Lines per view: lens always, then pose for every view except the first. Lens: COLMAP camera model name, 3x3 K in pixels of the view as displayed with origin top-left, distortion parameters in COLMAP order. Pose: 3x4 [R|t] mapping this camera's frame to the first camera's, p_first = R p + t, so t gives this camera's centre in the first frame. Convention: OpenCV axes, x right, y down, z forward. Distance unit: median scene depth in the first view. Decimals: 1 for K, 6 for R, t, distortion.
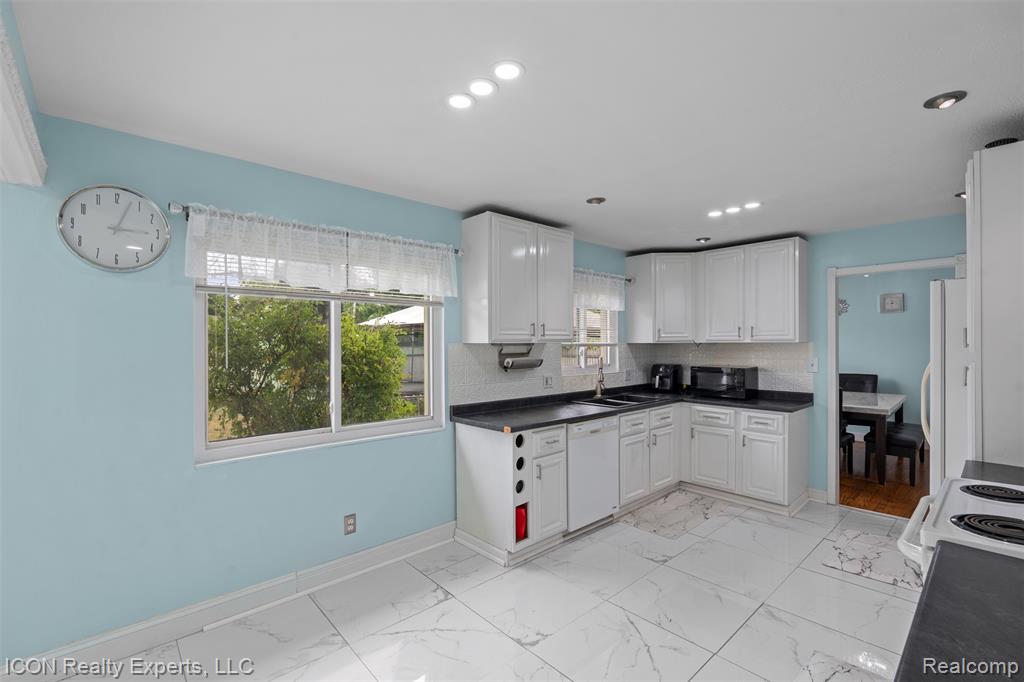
lens RADIAL K [[452.3, 0, 524.1], [0, 452.3, 344.2], [0, 0, 1]] dist [-0.001855, 0.000429]
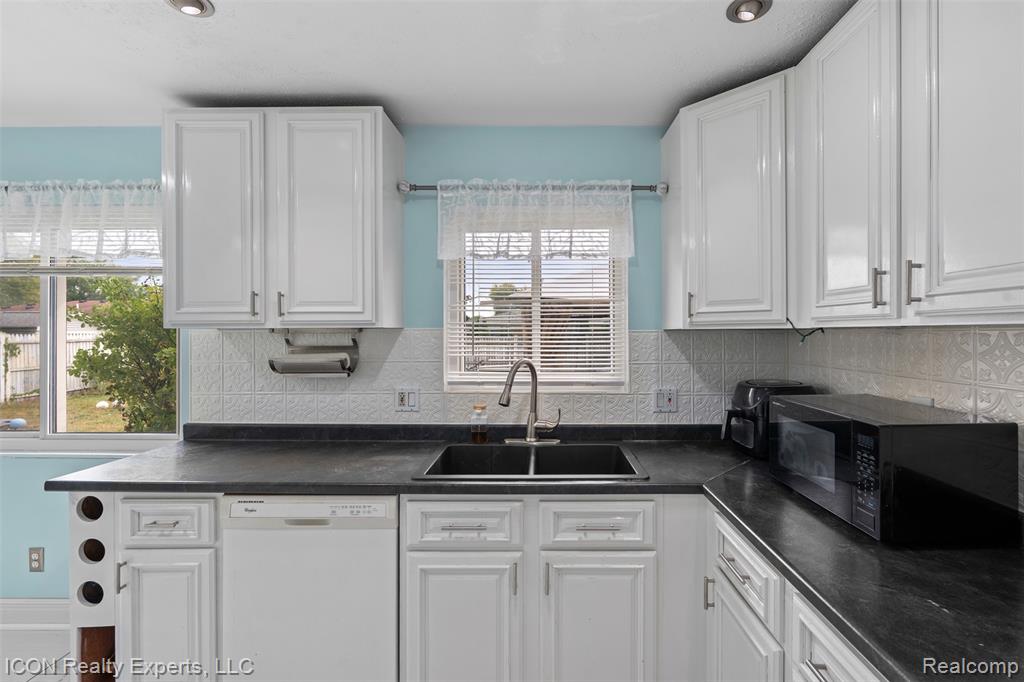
lens RADIAL K [[452.3, 0, 517.0], [0, 452.3, 339.9], [0, 0, 1]] dist [-0.001855, 0.000429]
pose [[0.728554, 0.005854, -0.684963, 0.624894], [-0.002872, 0.999981, 0.005492, 0.008457], [0.684982, -0.002034, 0.728557, 0.826500]]
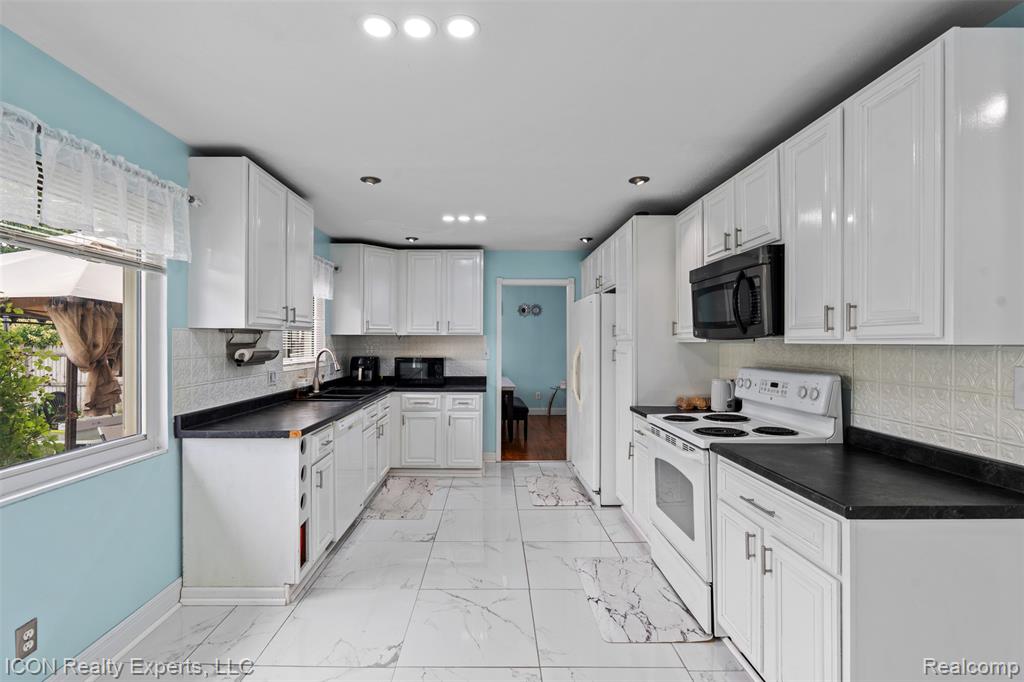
lens RADIAL K [[452.3, 0, 492.4], [0, 452.3, 341.6], [0, 0, 1]] dist [-0.001855, 0.000429]
pose [[0.689134, 0.004185, 0.724621, -0.325421], [-0.002437, 0.999991, -0.003458, 0.020968], [-0.724629, 0.000617, 0.689138, 0.154426]]
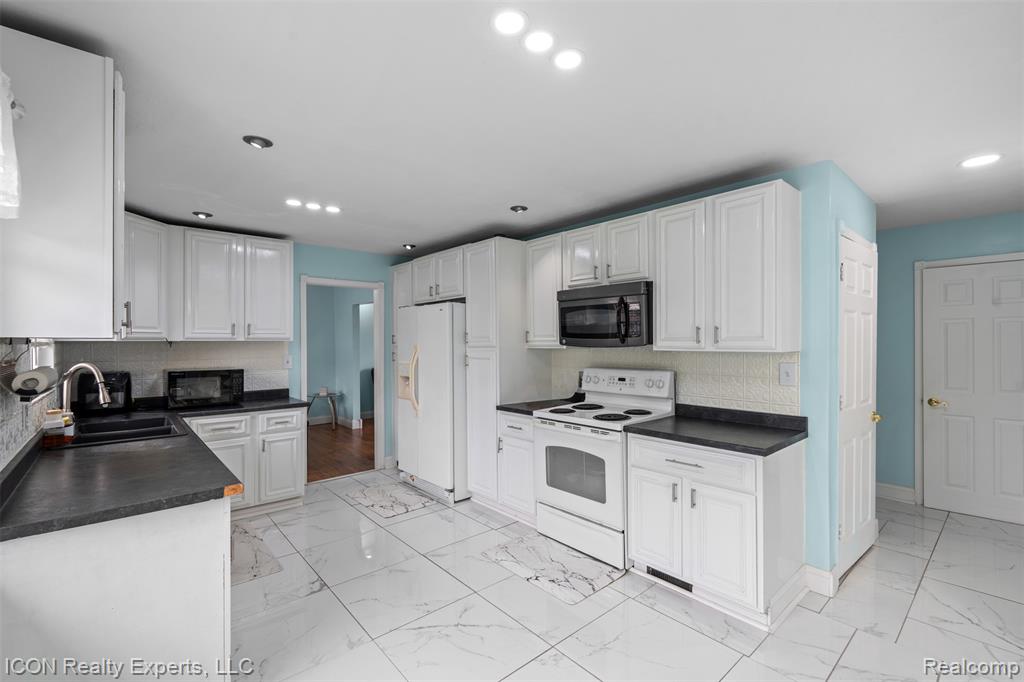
lens RADIAL K [[452.3, 0, 506.8], [0, 452.3, 341.0], [0, 0, 1]] dist [-0.001855, 0.000429]
pose [[0.051498, 0.003324, 0.998668, -0.507143], [0.004993, 0.999981, -0.003586, 0.003637], [-0.998661, 0.005171, 0.051480, 0.533638]]
